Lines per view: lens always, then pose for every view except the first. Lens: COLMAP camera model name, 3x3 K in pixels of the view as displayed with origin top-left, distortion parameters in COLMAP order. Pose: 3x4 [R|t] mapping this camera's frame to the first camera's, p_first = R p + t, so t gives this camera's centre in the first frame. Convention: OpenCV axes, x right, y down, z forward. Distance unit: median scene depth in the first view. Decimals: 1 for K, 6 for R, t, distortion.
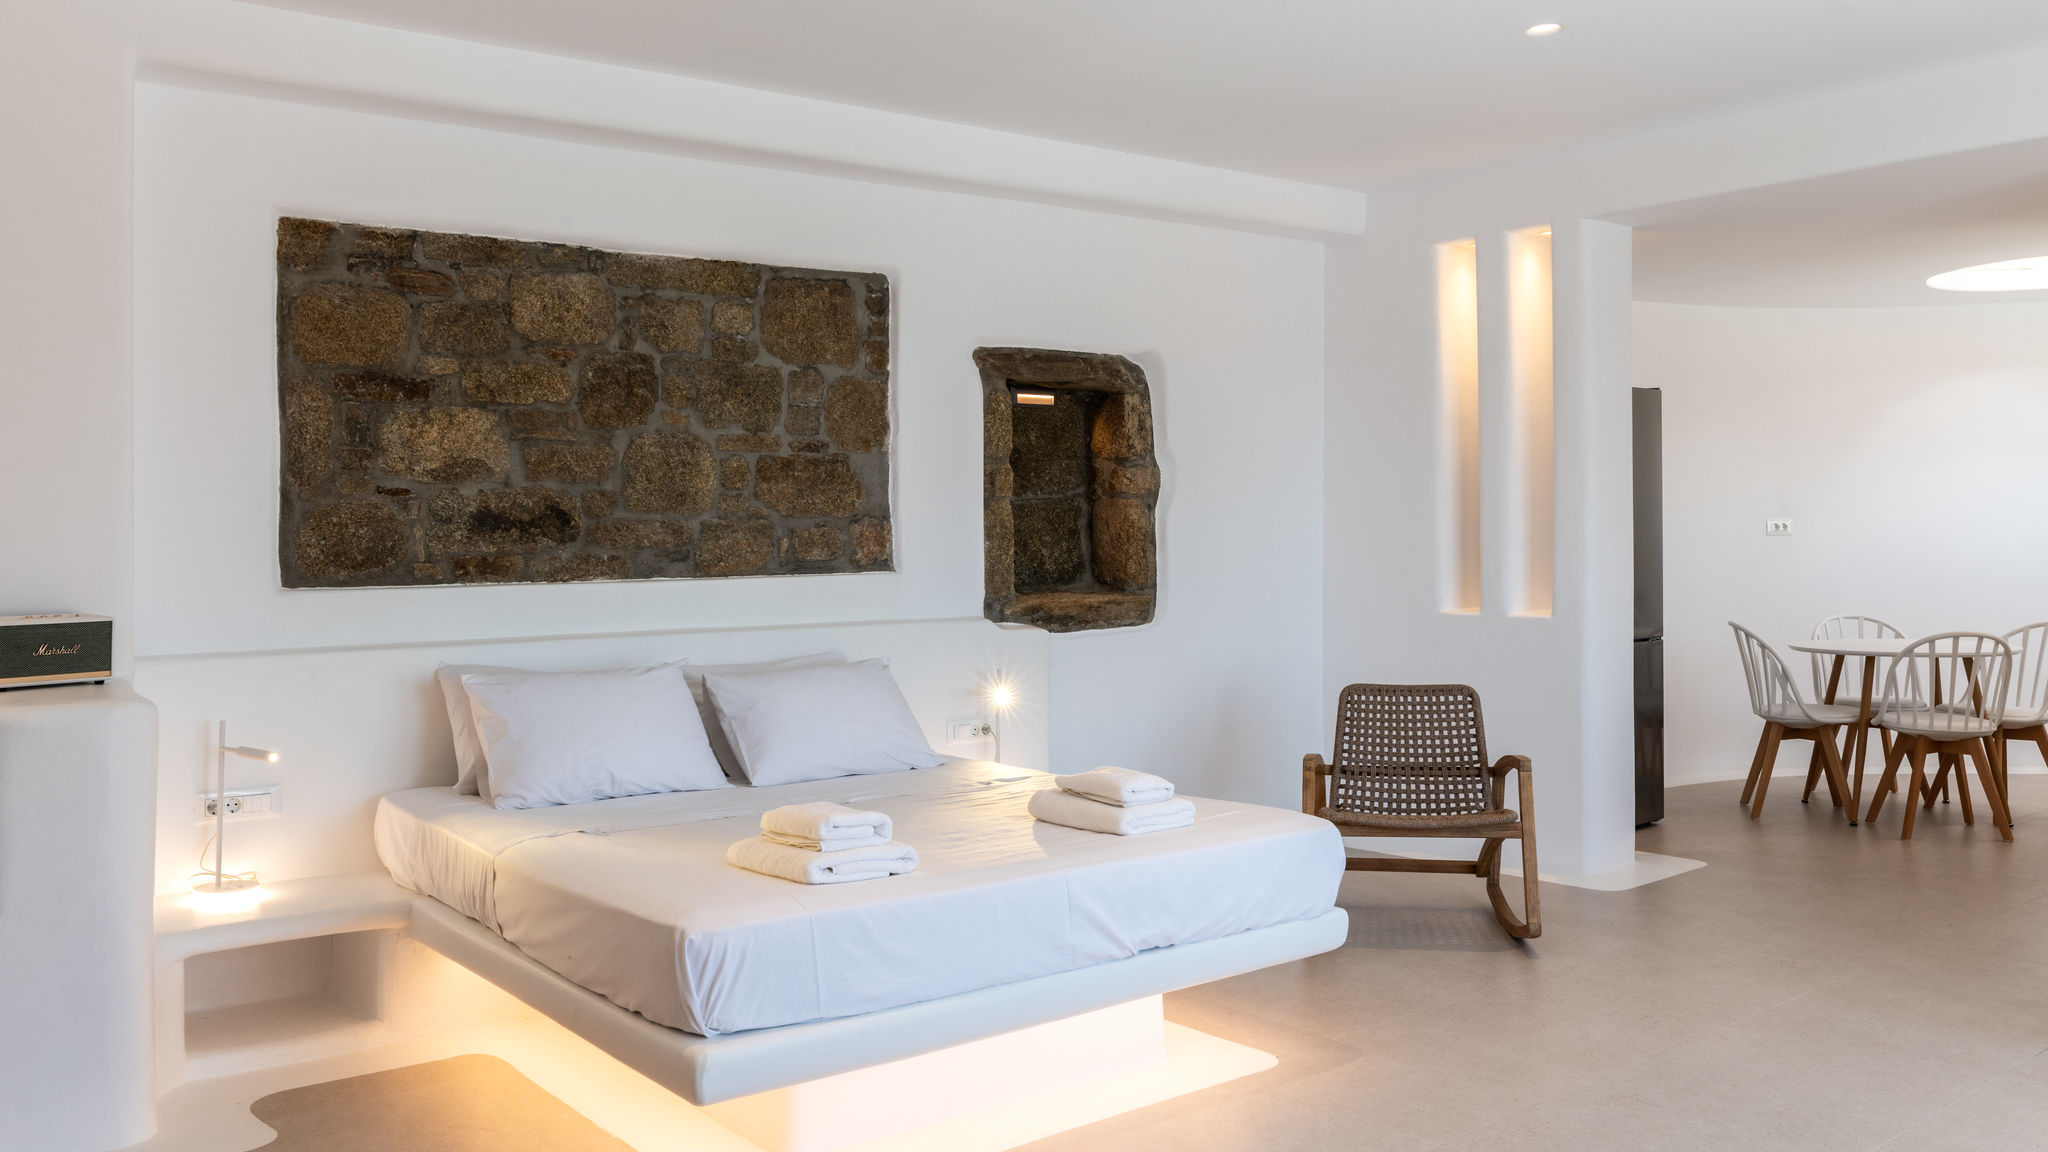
lens RADIAL K [[1668.9, 0, 1053.5], [0, 1668.9, 529.0], [0, 0, 1]] dist [0.003163, -0.003168]
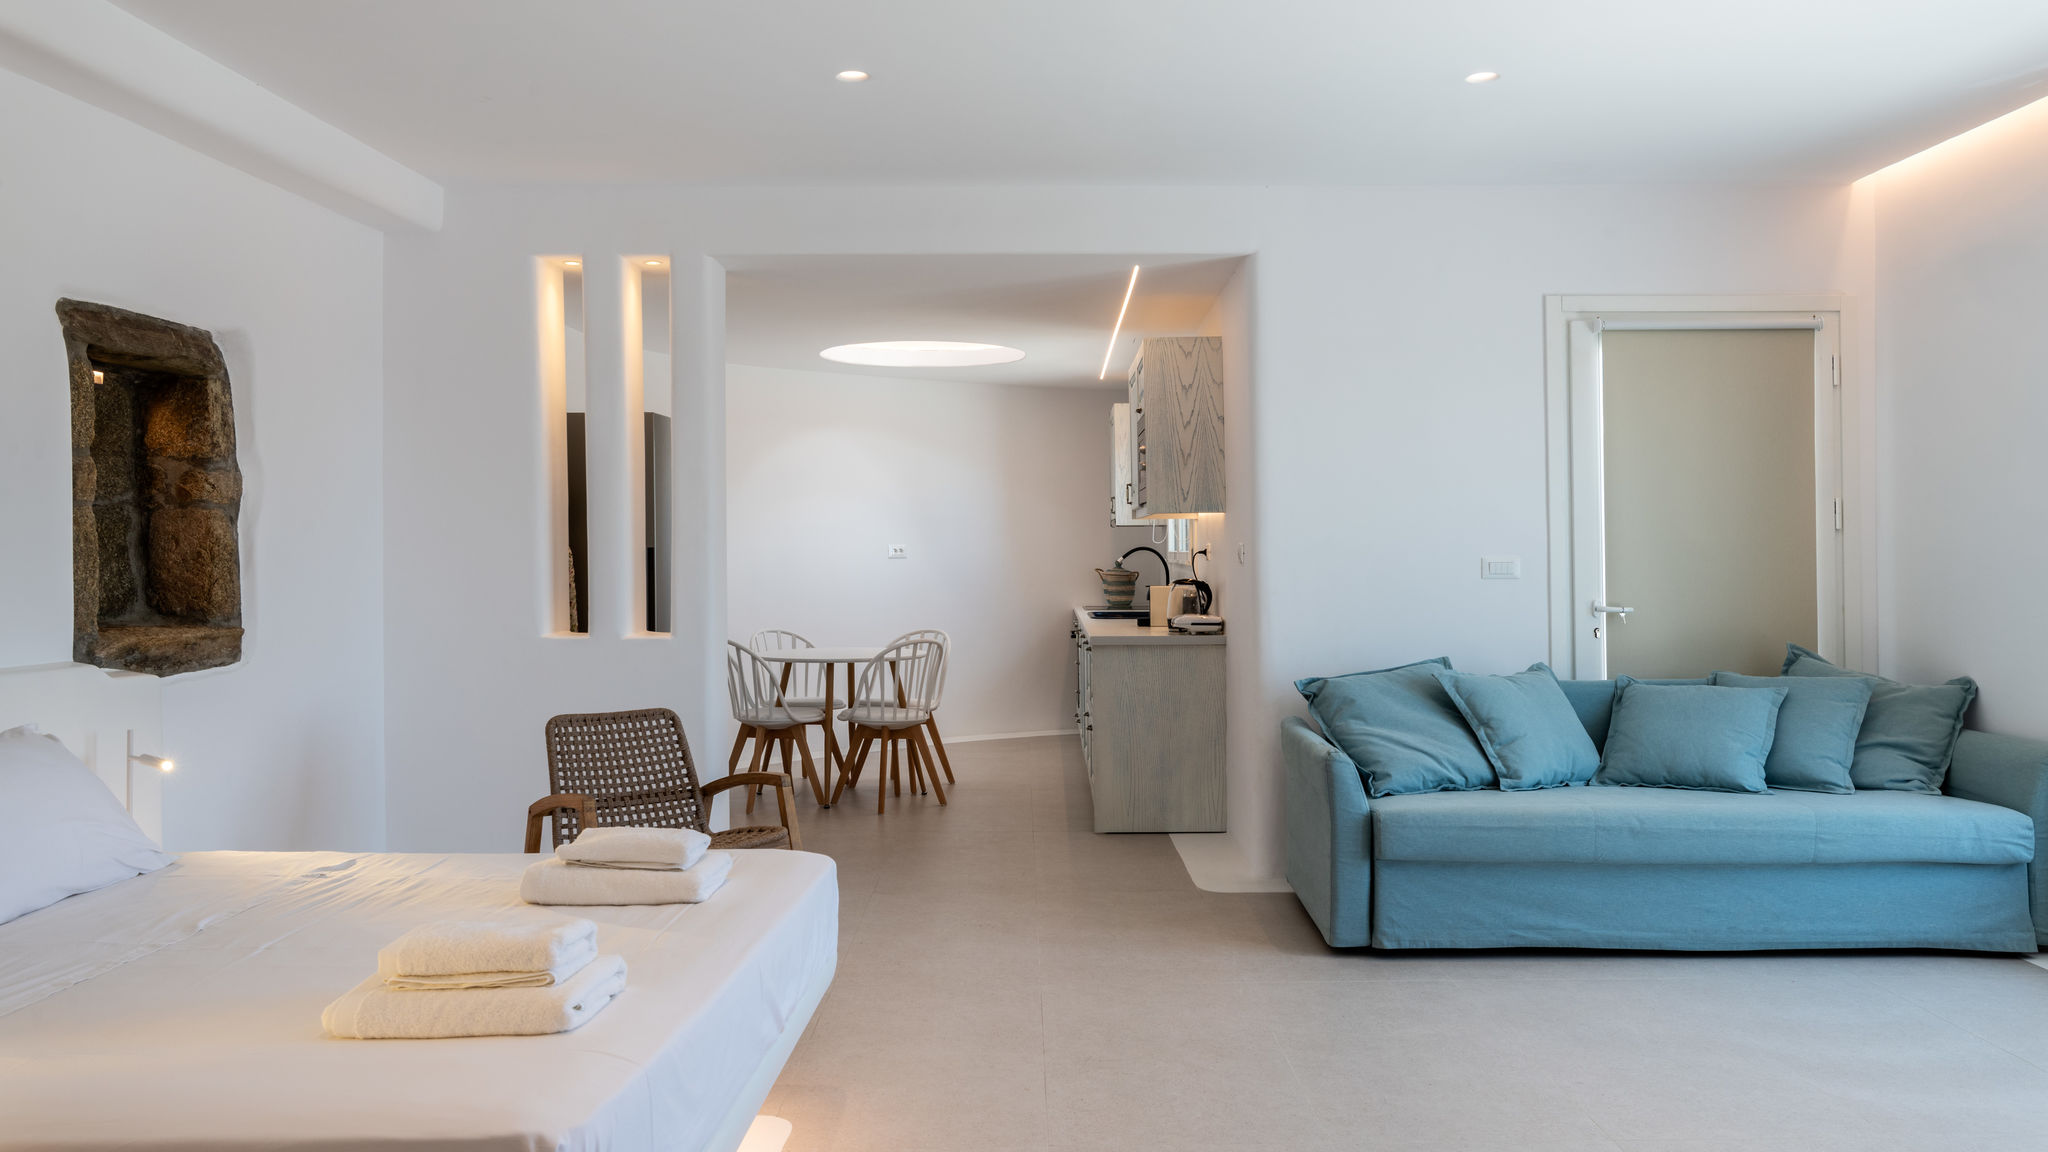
lens RADIAL K [[1530.0, 0, 1045.9], [0, 1530.0, 581.5], [0, 0, 1]] dist [0.003208, -0.002723]
pose [[0.635656, -0.003387, 0.771965, -0.271430], [-0.010240, 0.999865, 0.012819, 0.003246], [-0.771905, -0.016053, 0.635535, 0.214863]]
